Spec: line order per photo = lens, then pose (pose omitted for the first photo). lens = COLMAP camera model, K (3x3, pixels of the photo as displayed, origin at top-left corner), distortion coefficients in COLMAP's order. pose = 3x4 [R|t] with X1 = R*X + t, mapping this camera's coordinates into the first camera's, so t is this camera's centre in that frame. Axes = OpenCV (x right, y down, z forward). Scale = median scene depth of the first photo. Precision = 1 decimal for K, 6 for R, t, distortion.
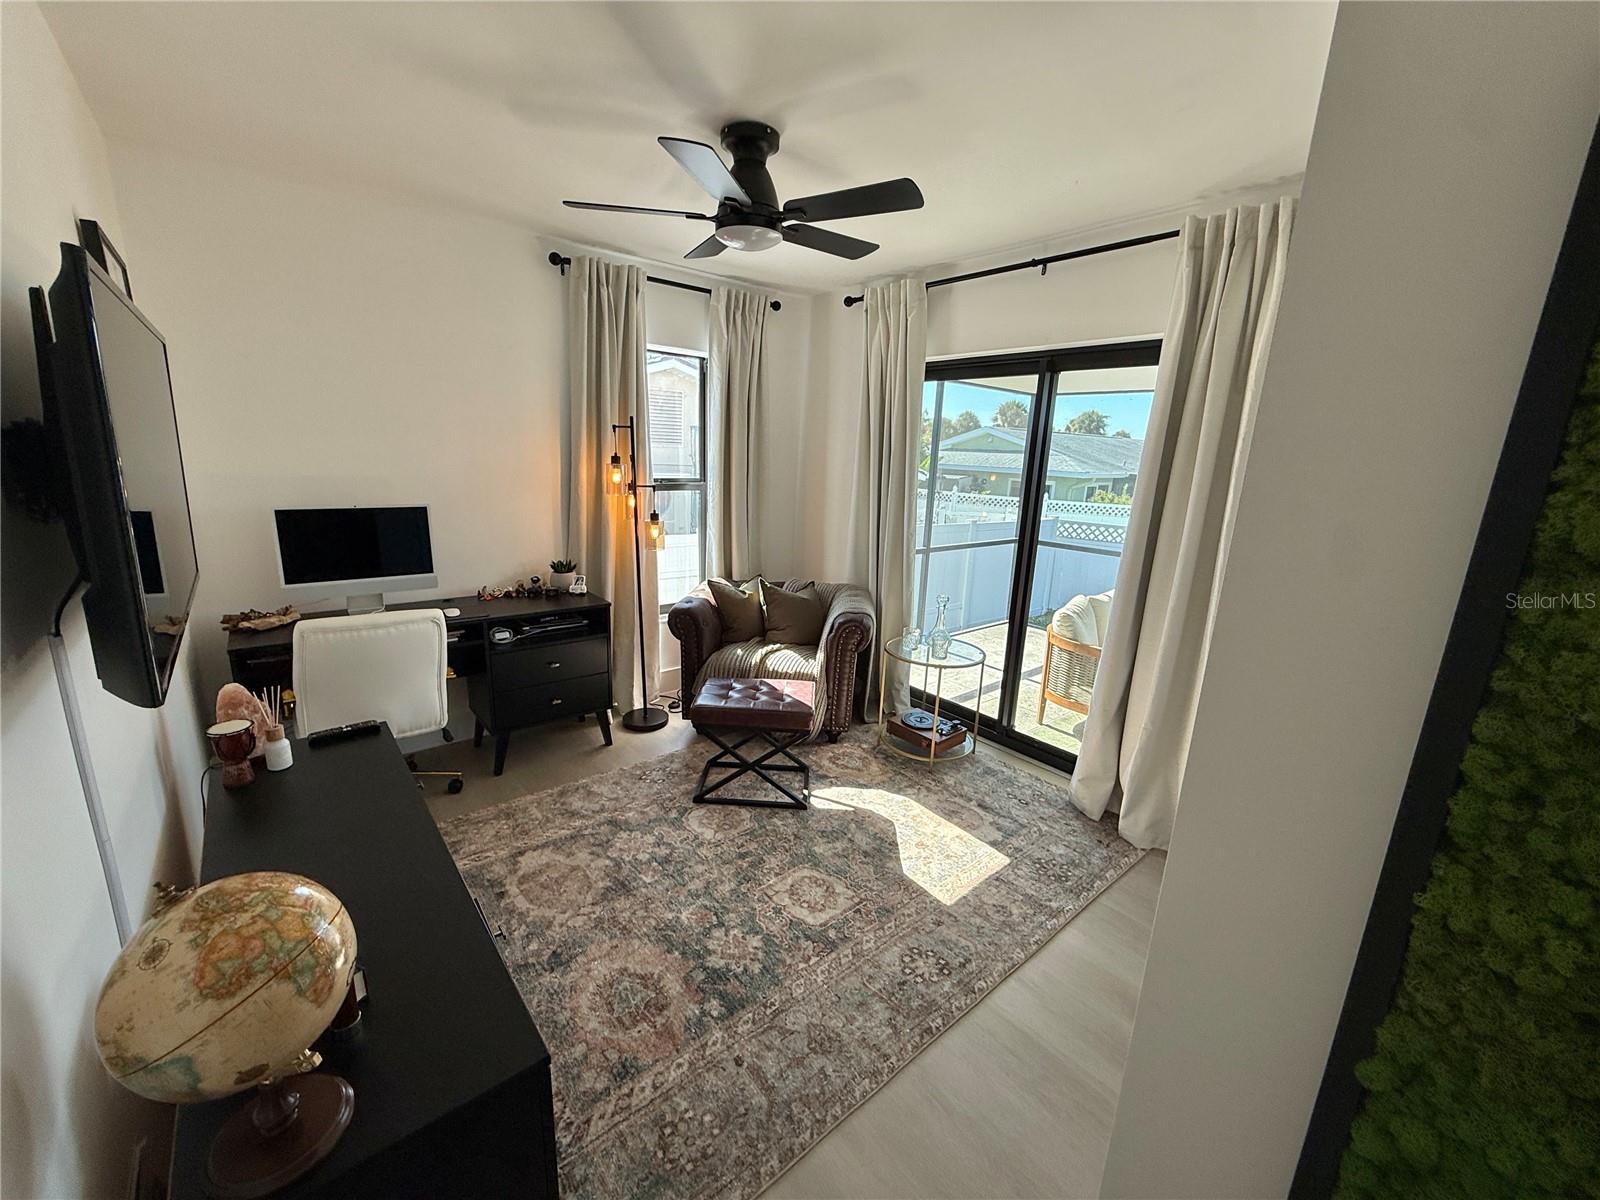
lens RADIAL K [[634.8, 0, 794.9], [0, 634.8, 595.3], [0, 0, 1]] dist [-0.000403, 0.000138]
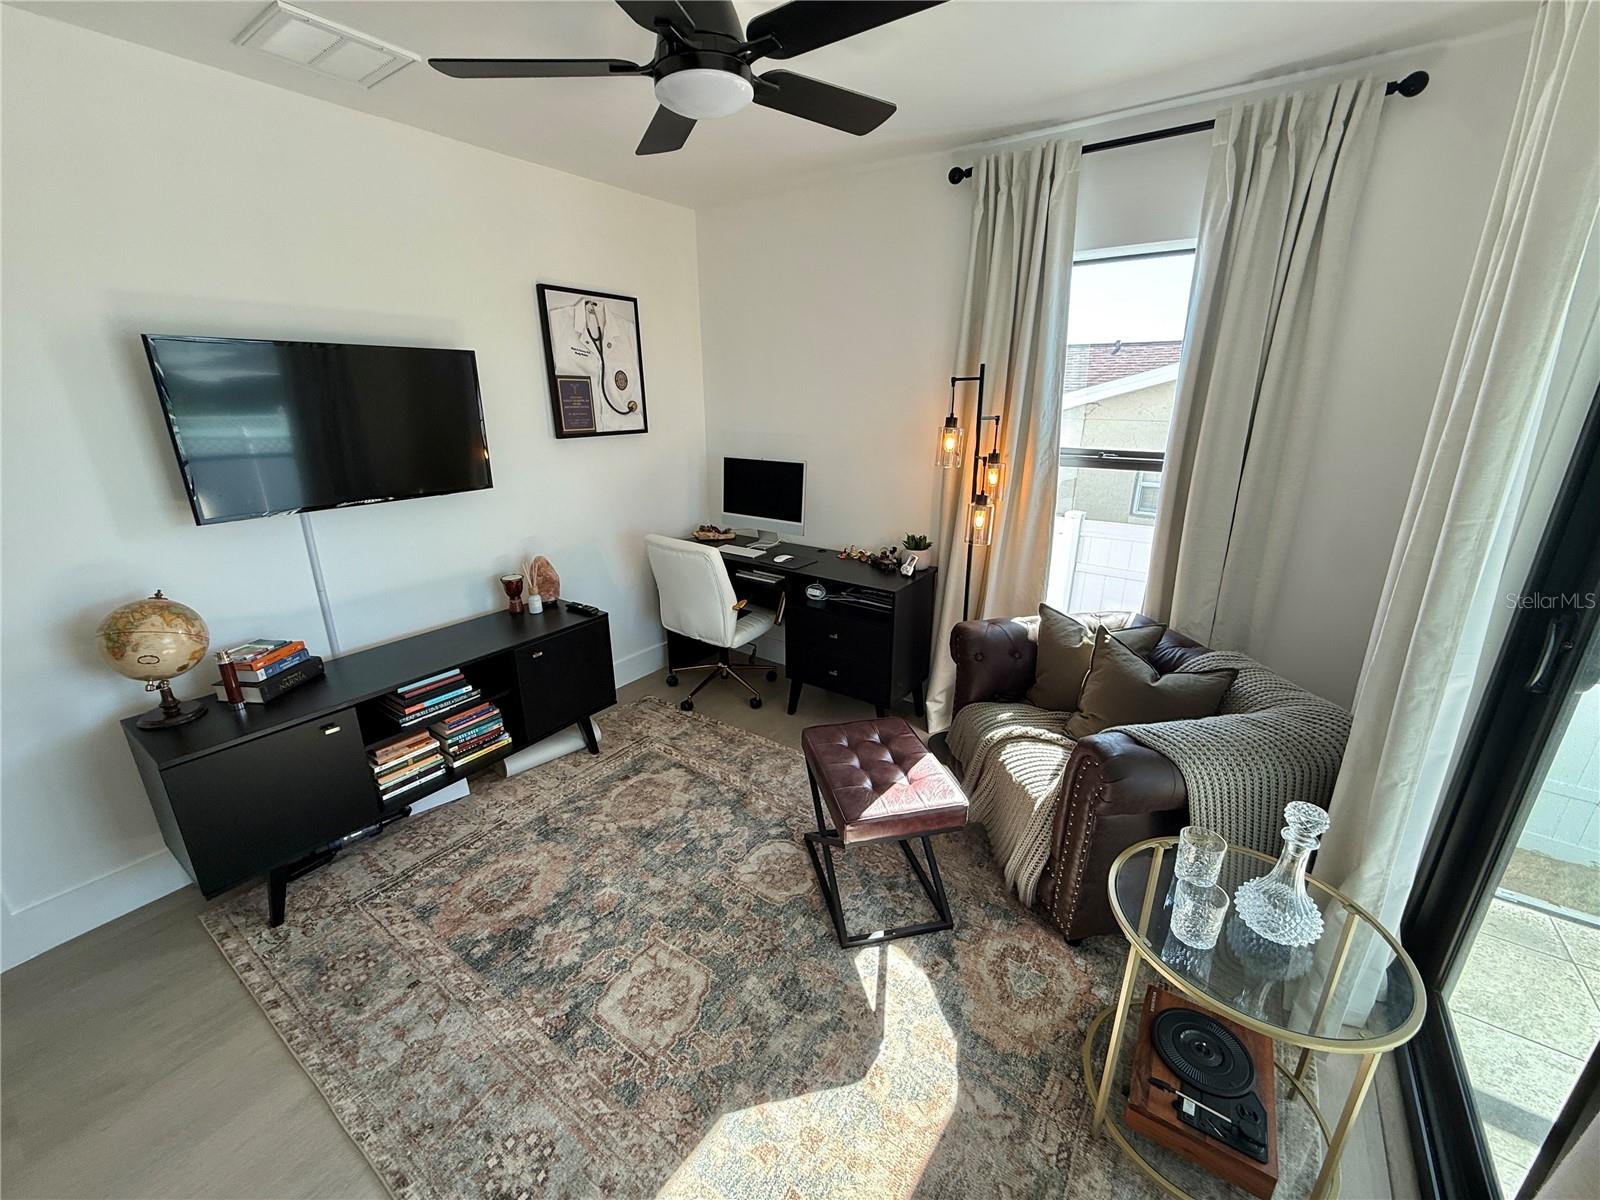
lens RADIAL K [[634.8, 0, 791.8], [0, 634.8, 596.2], [0, 0, 1]] dist [-0.000403, 0.000138]
pose [[0.264071, 0.262027, -0.928229, 0.511014], [-0.205207, 0.955620, 0.211379, -0.146495], [0.942421, 0.134660, 0.306121, 0.662707]]
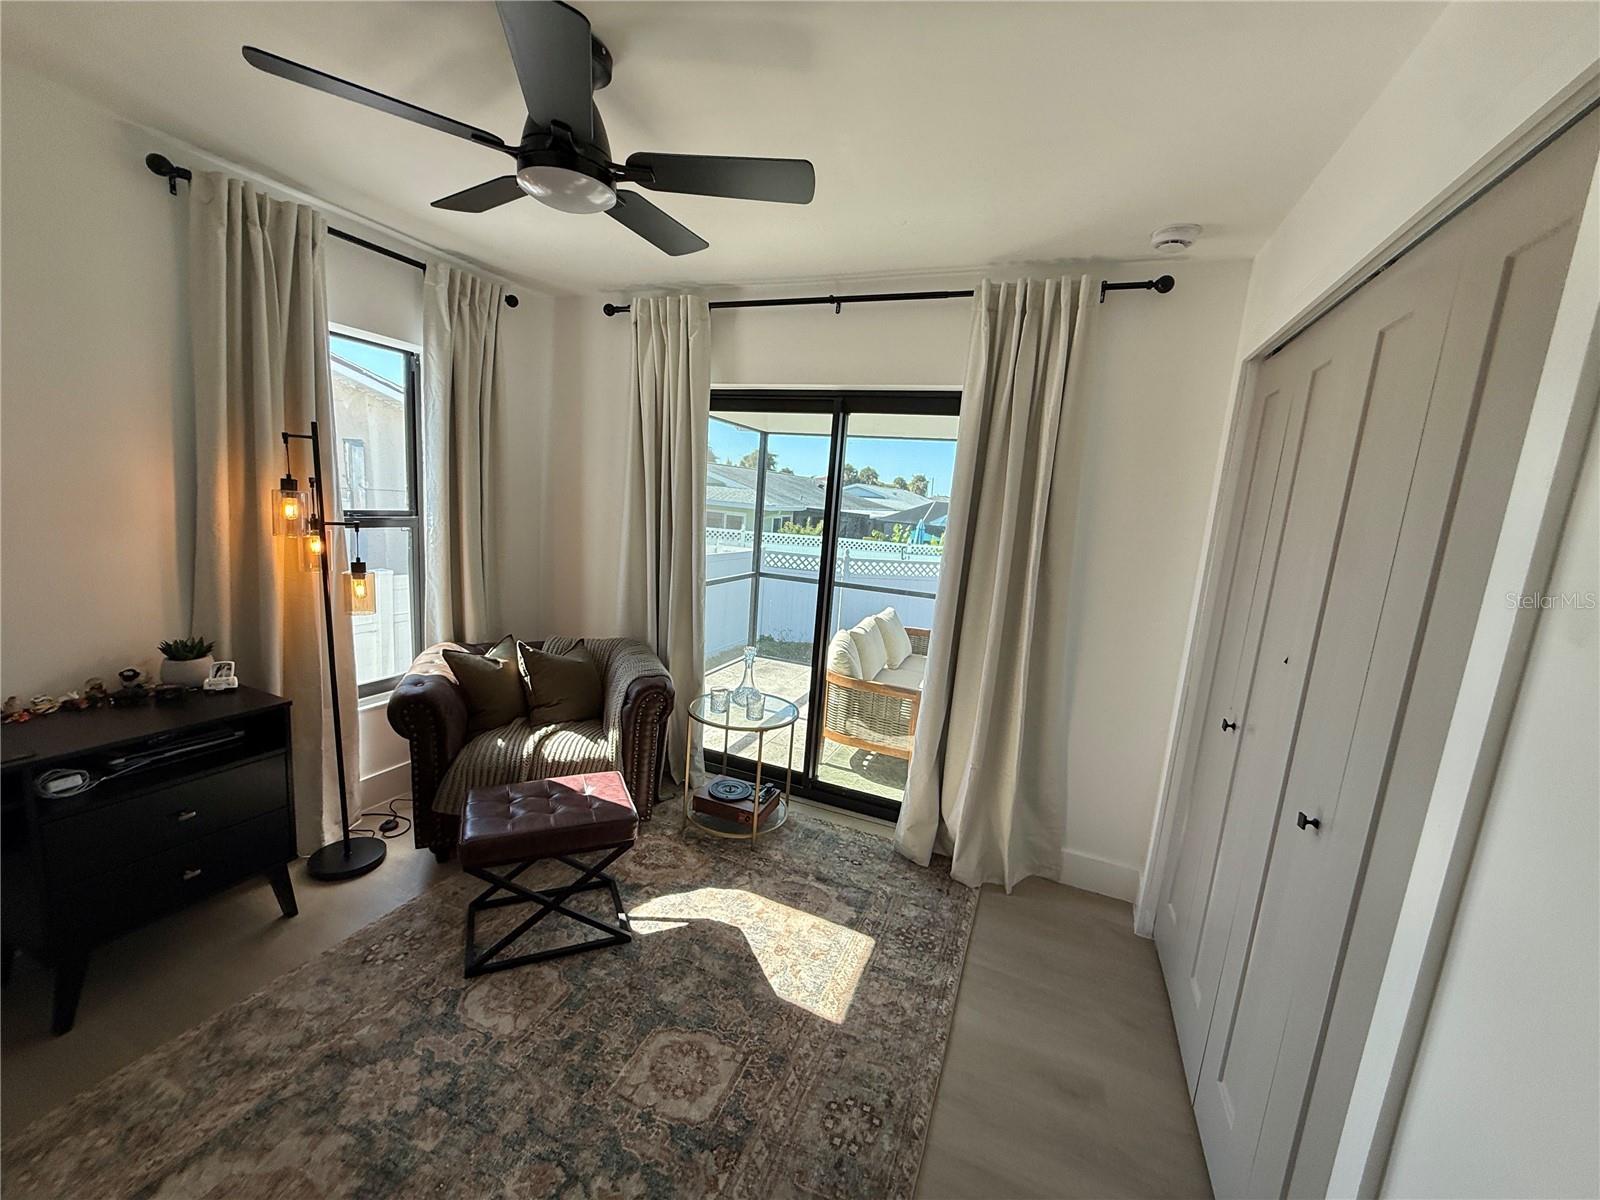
lens RADIAL K [[634.8, 0, 793.2], [0, 634.8, 597.8], [0, 0, 1]] dist [-0.000403, 0.000138]
pose [[0.886789, -0.045360, 0.459943, -0.137817], [0.063696, 0.997671, -0.024417, -0.049274], [-0.457764, 0.050949, 0.887613, 0.187323]]
